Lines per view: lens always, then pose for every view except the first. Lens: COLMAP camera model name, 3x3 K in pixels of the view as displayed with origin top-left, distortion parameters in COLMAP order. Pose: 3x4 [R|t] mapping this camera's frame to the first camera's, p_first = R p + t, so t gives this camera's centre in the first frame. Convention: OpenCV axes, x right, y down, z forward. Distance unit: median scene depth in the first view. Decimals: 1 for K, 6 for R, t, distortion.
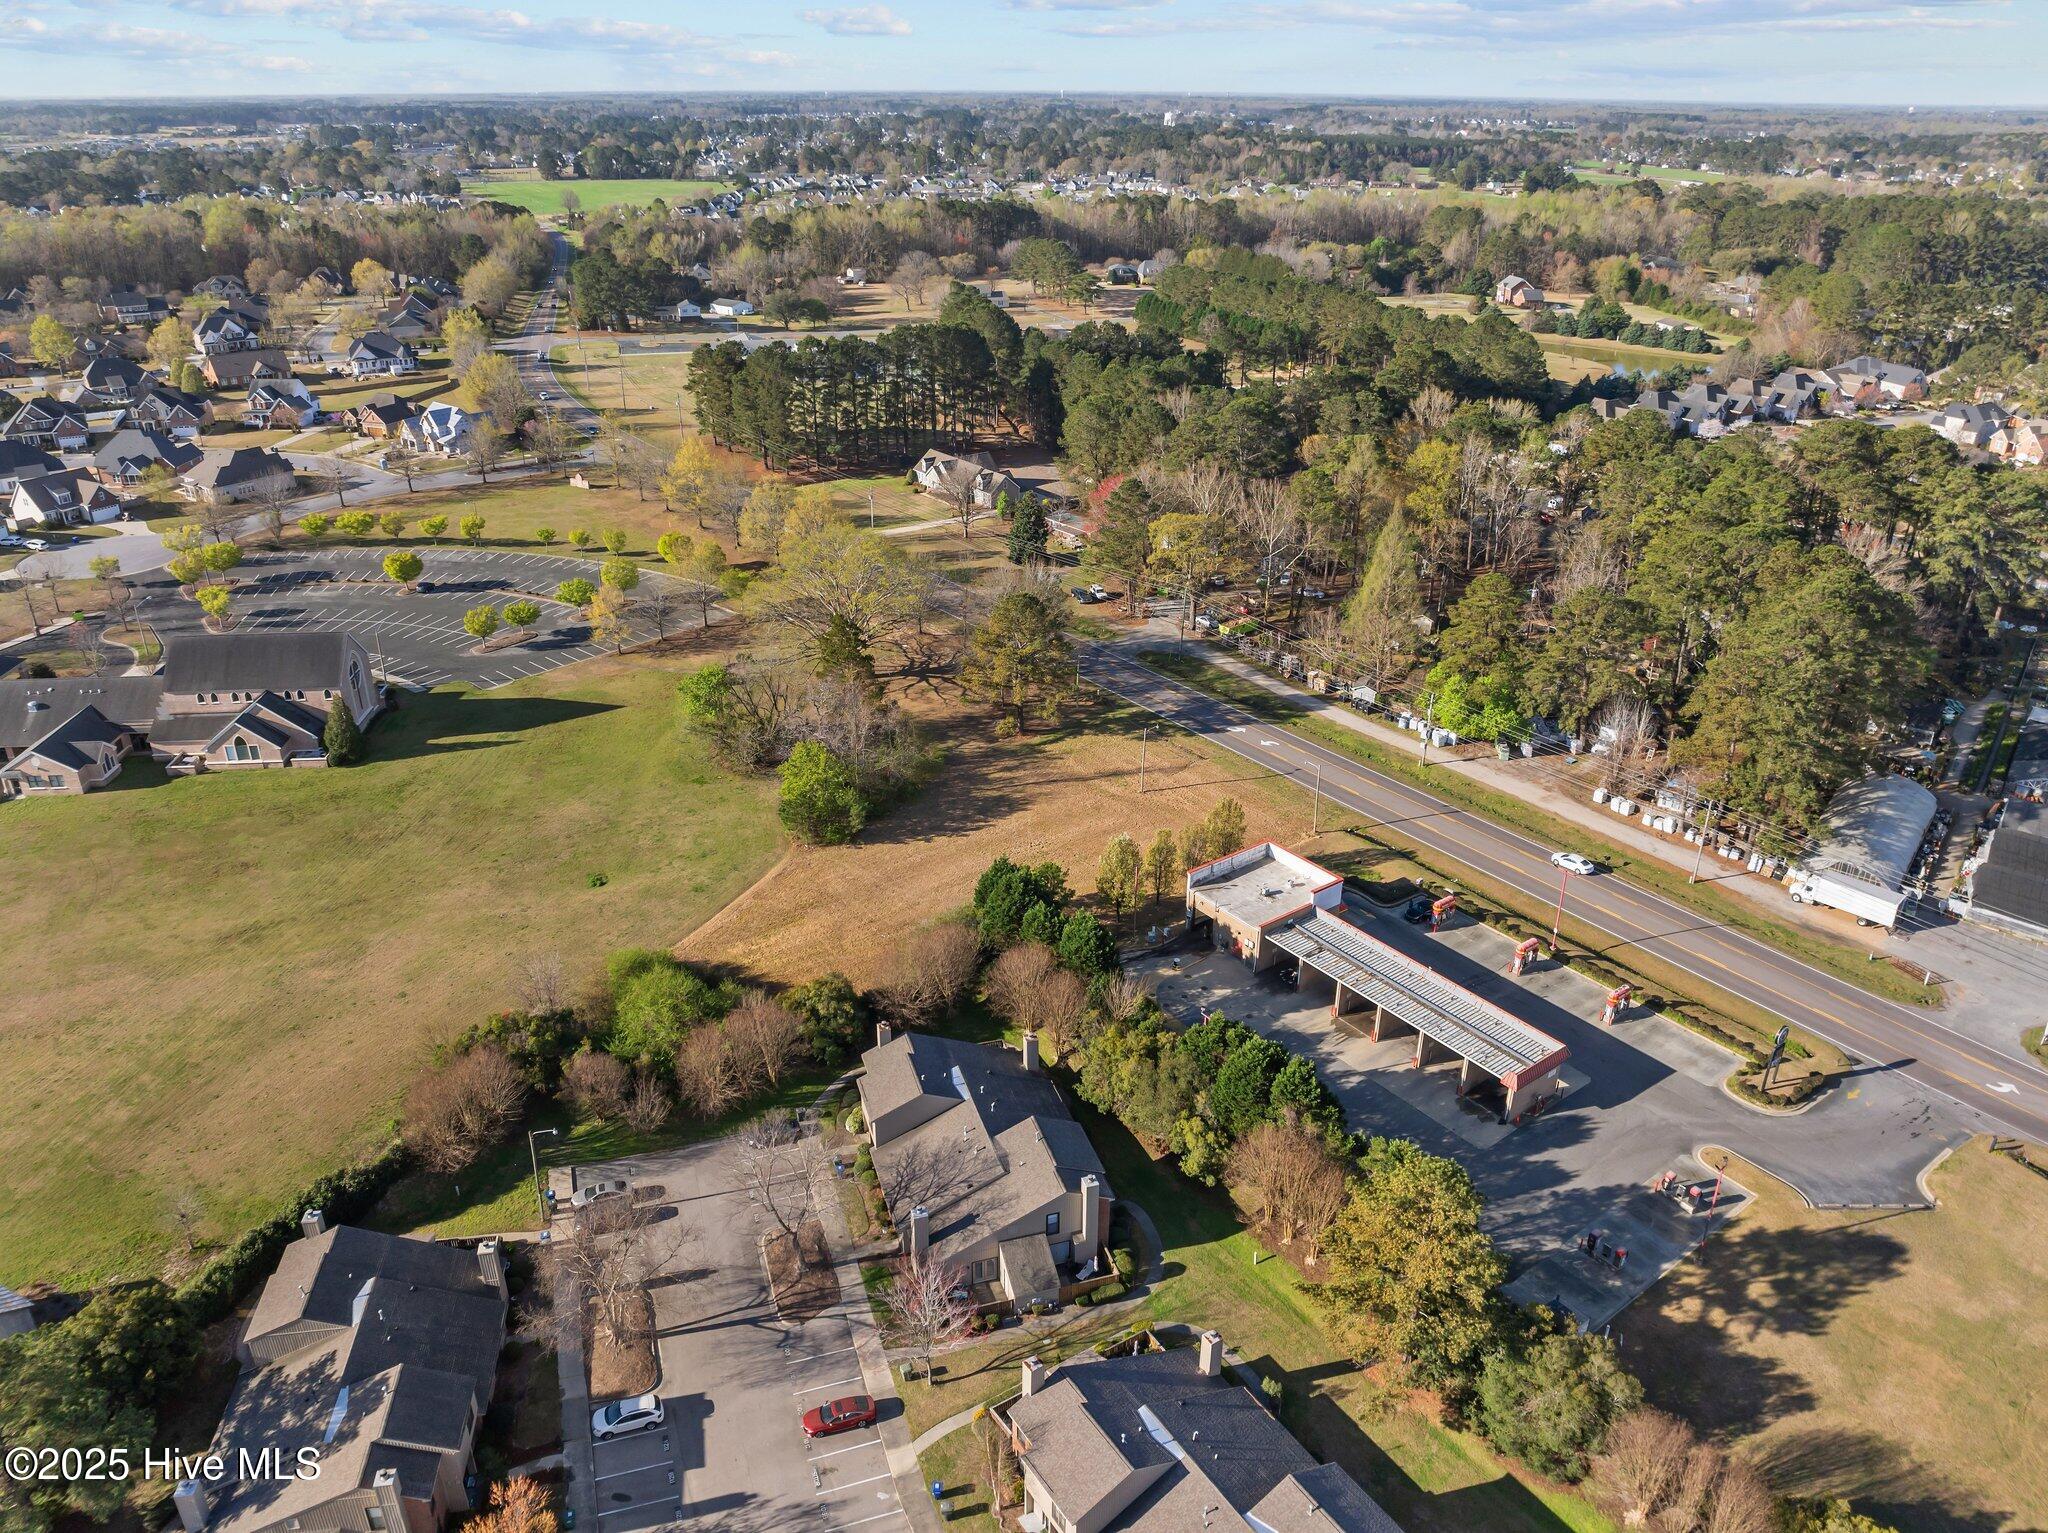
lens RADIAL K [[1435.1, 0, 1024.0], [0, 1435.1, 766.5], [0, 0, 1]] dist [-0.038230, 0.004296]
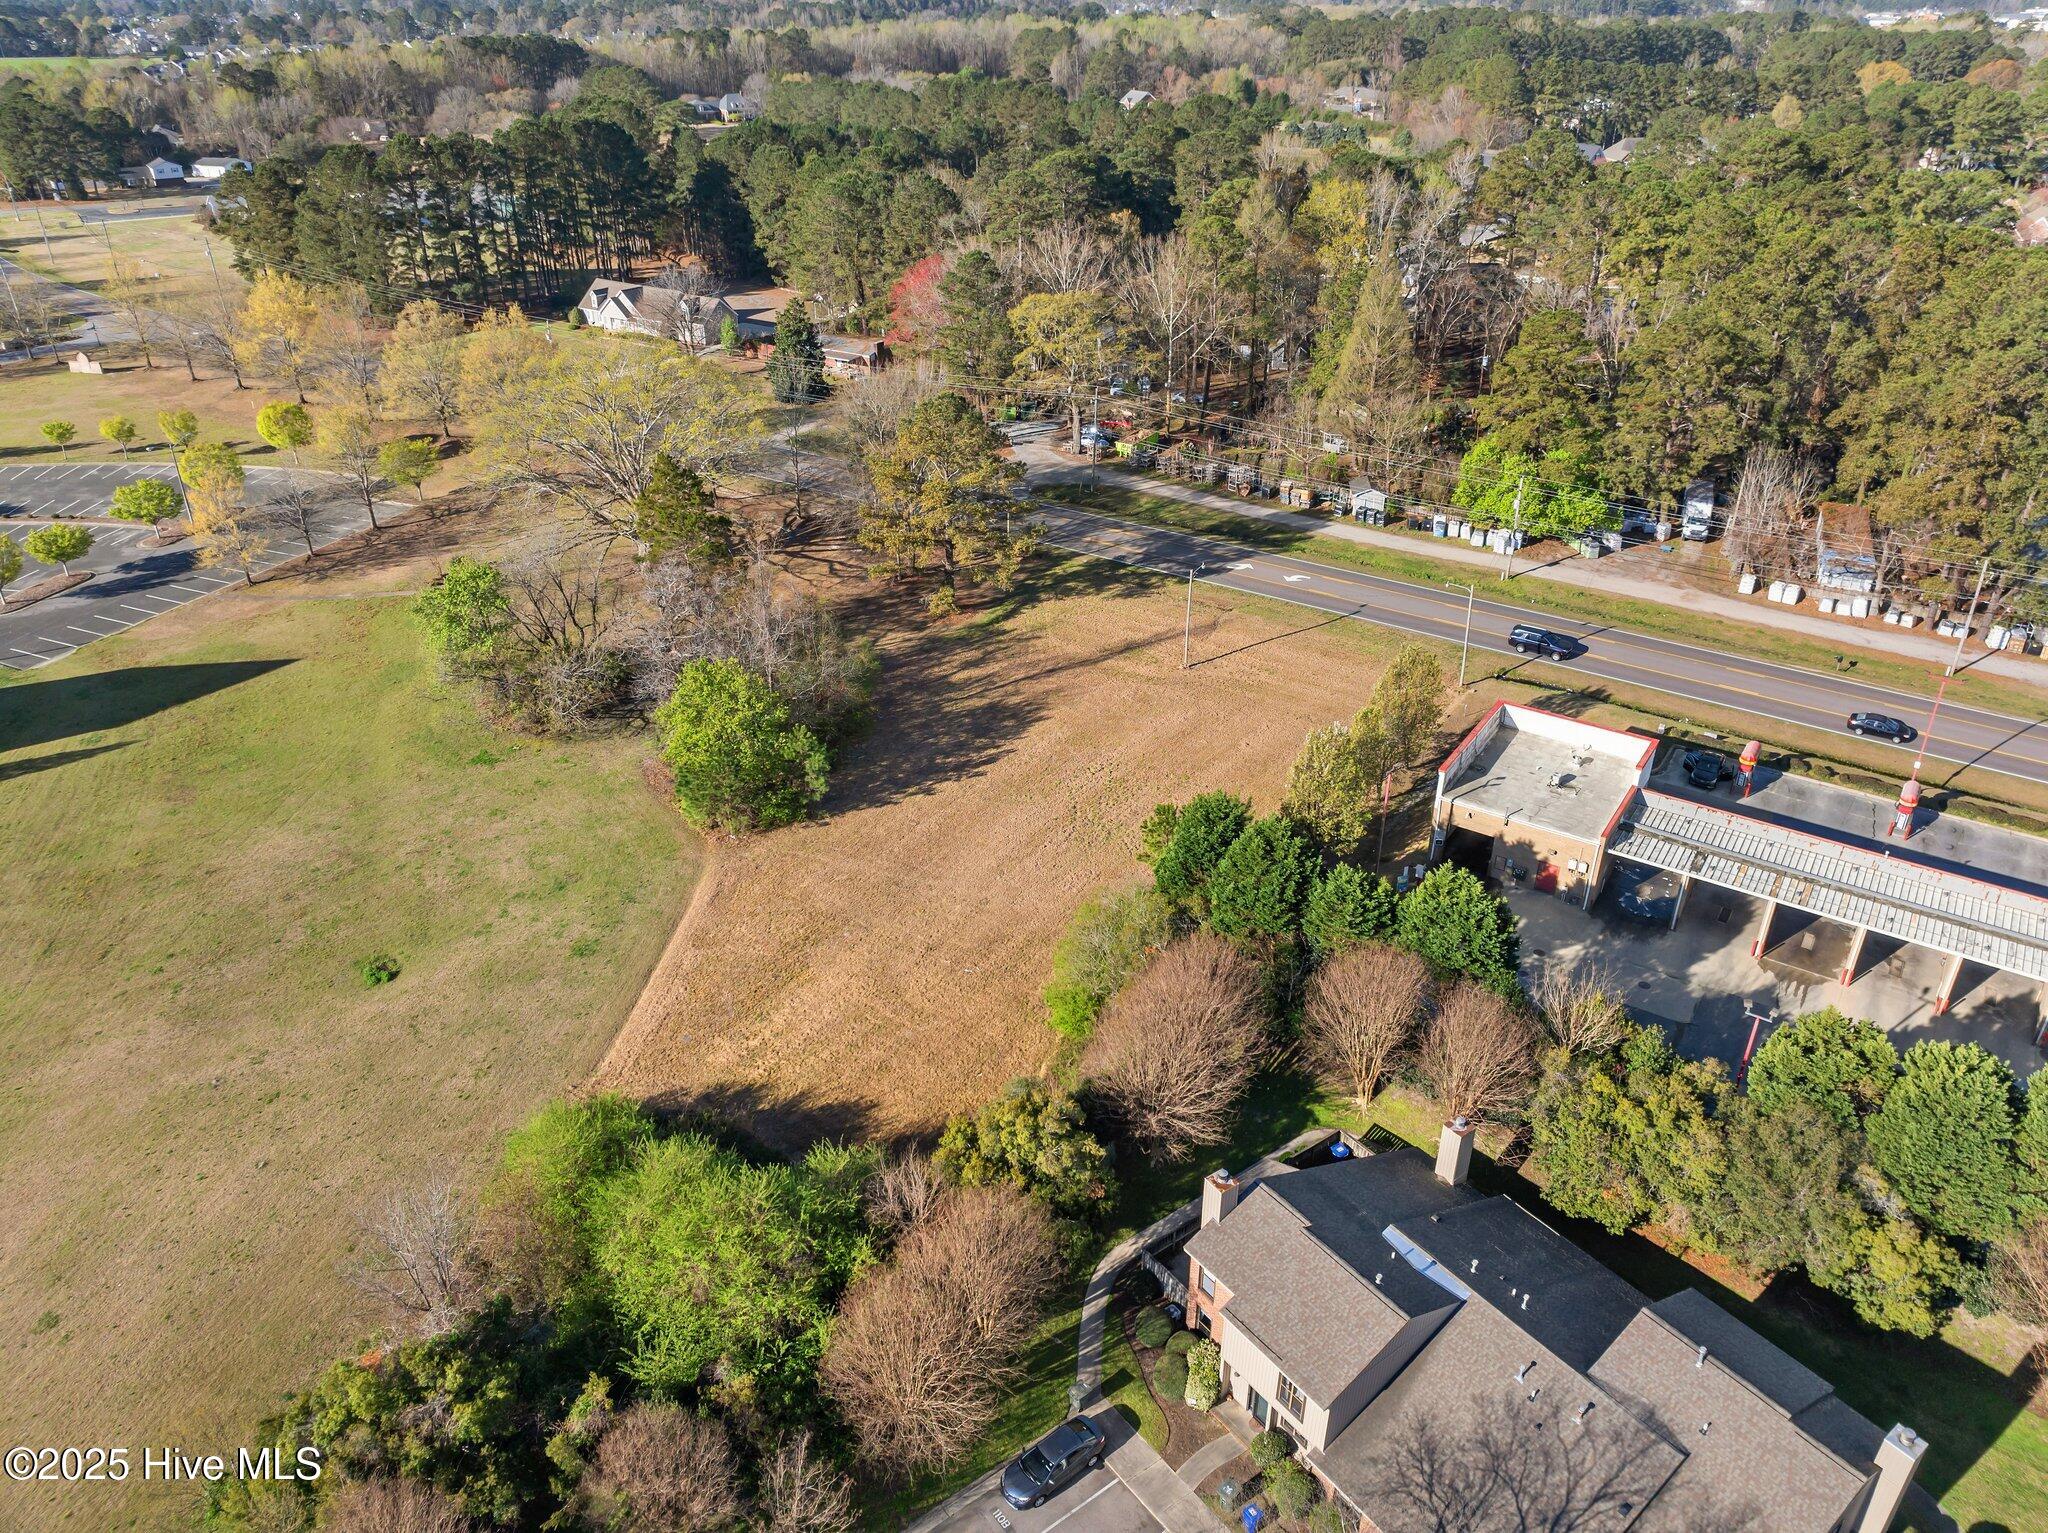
lens RADIAL K [[1440.5, 0, 1024.0], [0, 1440.5, 766.5], [0, 0, 1]] dist [-0.059701, 0.028190]
pose [[0.945541, -0.164730, 0.280742, -0.174634], [0.145947, 0.985486, 0.086700, -0.005433], [-0.290950, -0.041005, 0.955859, 0.357200]]
